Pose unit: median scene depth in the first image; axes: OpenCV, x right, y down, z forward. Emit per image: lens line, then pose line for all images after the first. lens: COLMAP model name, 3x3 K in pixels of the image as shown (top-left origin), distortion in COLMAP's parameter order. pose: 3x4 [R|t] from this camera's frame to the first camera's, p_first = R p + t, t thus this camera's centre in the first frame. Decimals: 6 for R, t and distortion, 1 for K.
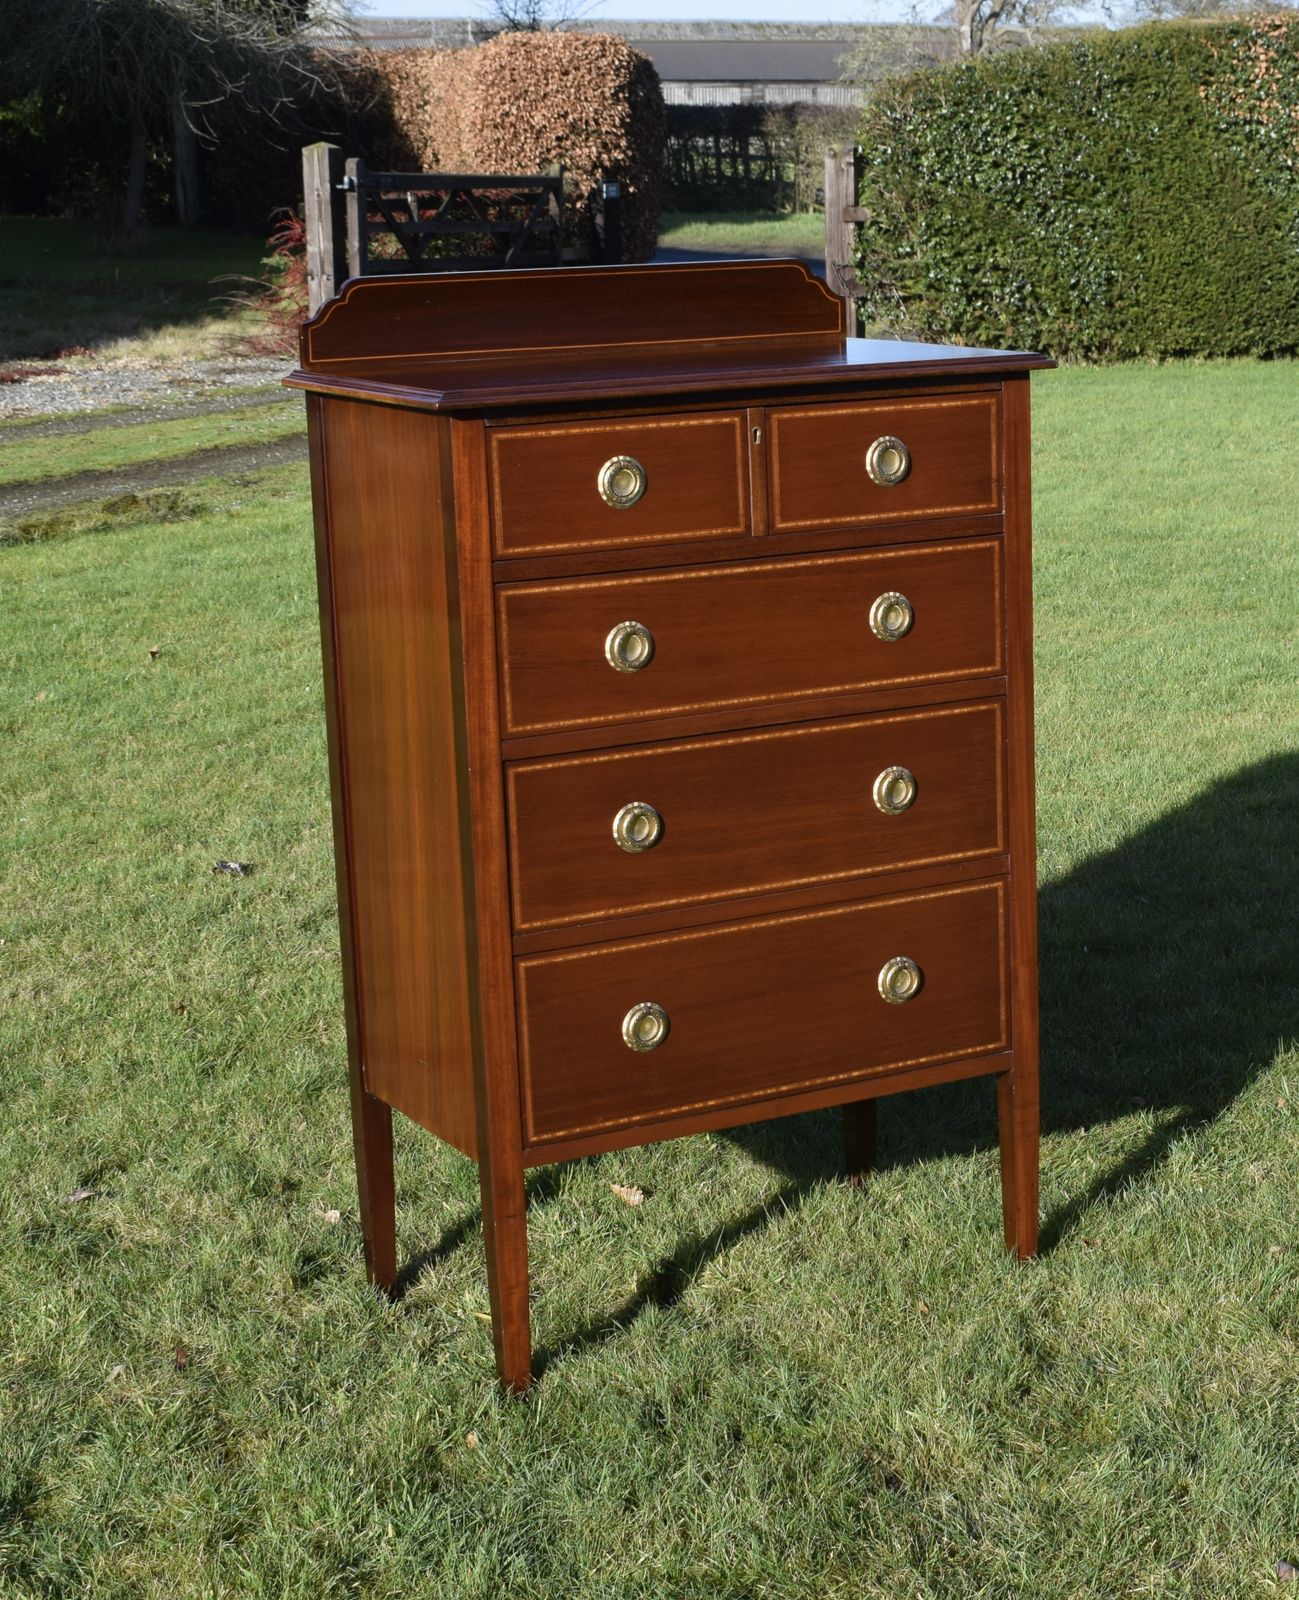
lens RADIAL K [[3038.0, 0, 928.9], [0, 3038.0, 827.3], [0, 0, 1]] dist [-0.015992, -0.079636]
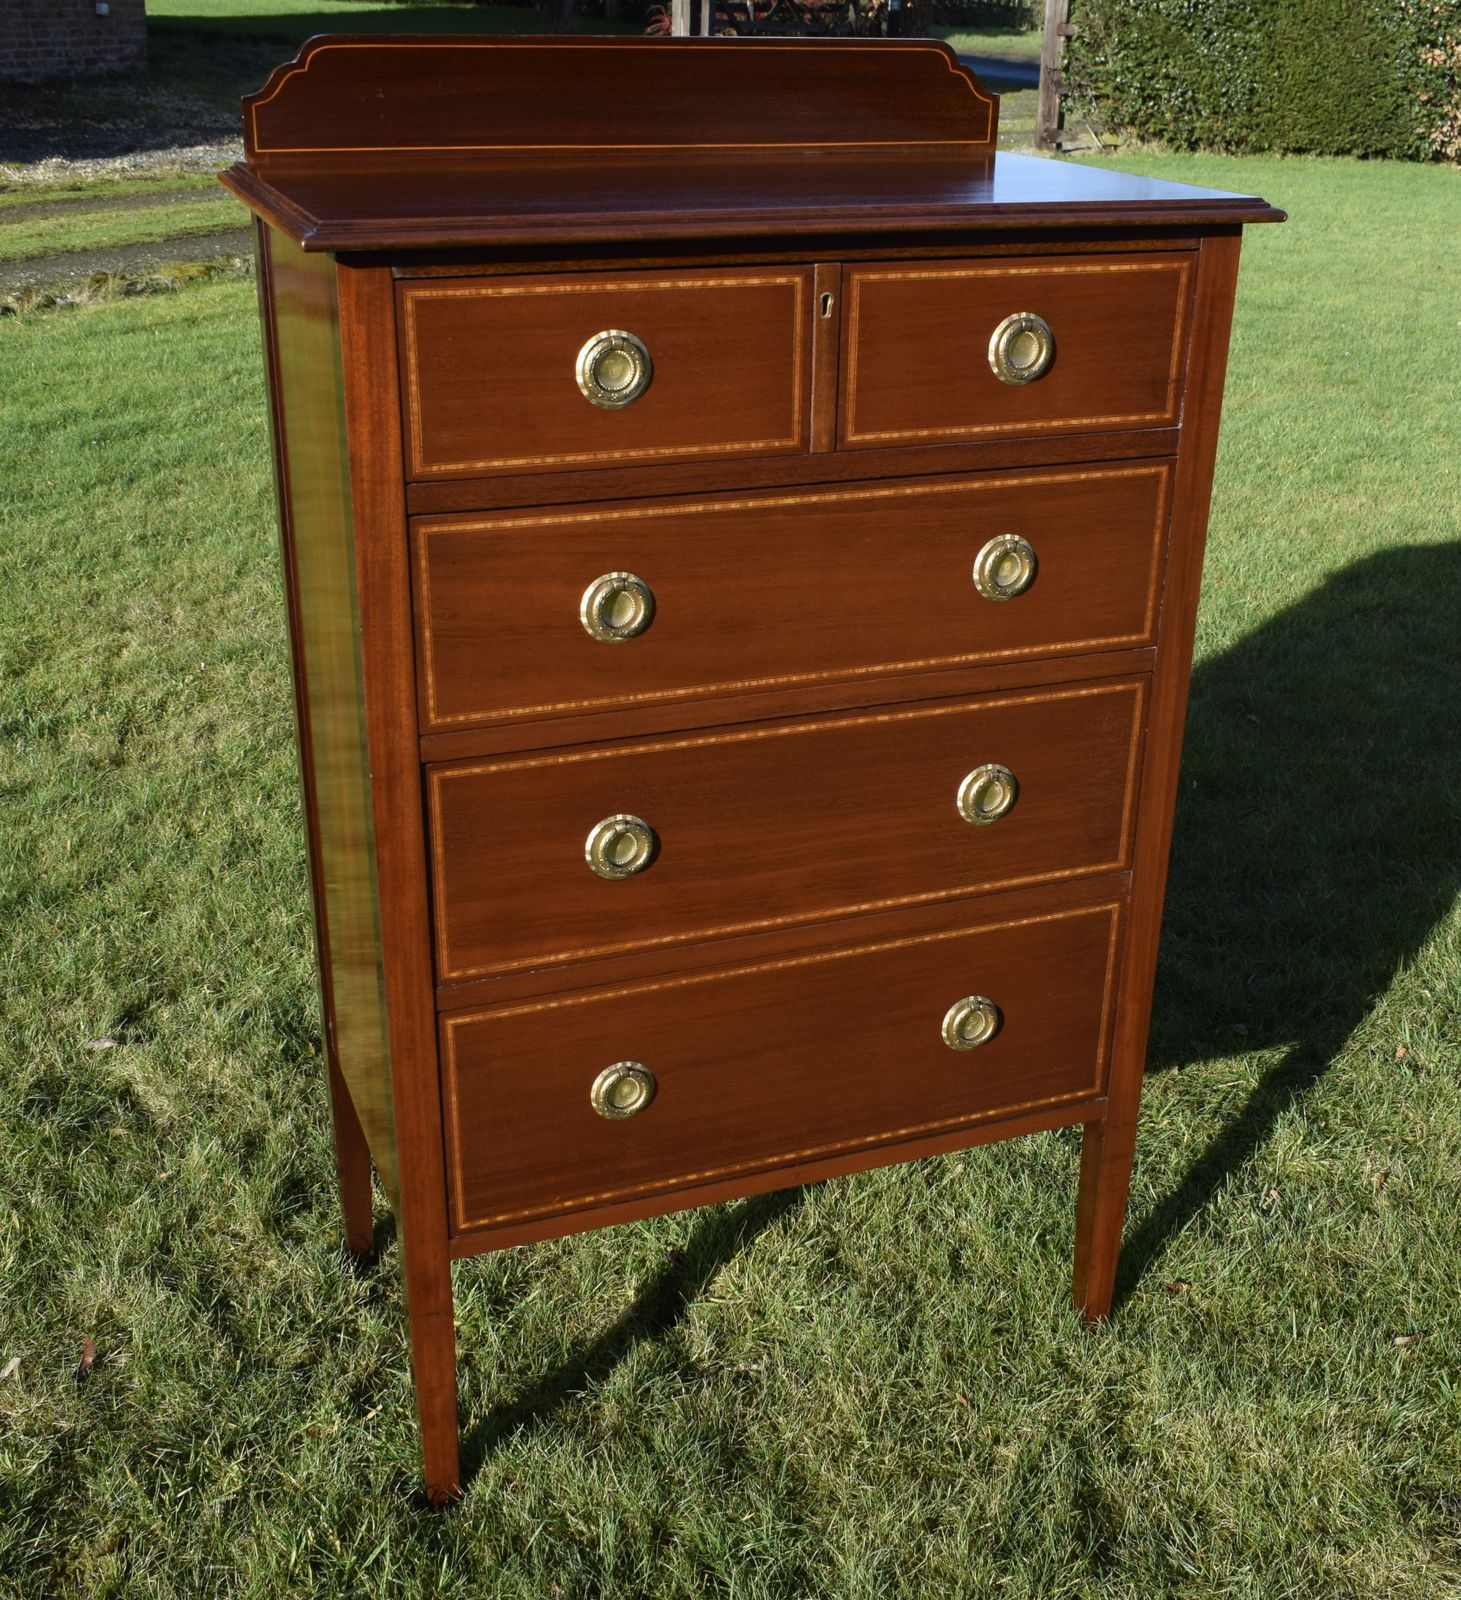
lens RADIAL K [[1883.7, 0, 758.4], [0, 1883.7, 807.3], [0, 0, 1]] dist [-0.019347, 0.011945]
pose [[0.983441, 0.107139, -0.146170, 0.000806], [-0.077040, 0.977186, 0.197920, -0.054440], [0.164040, -0.183381, 0.969259, 0.306298]]
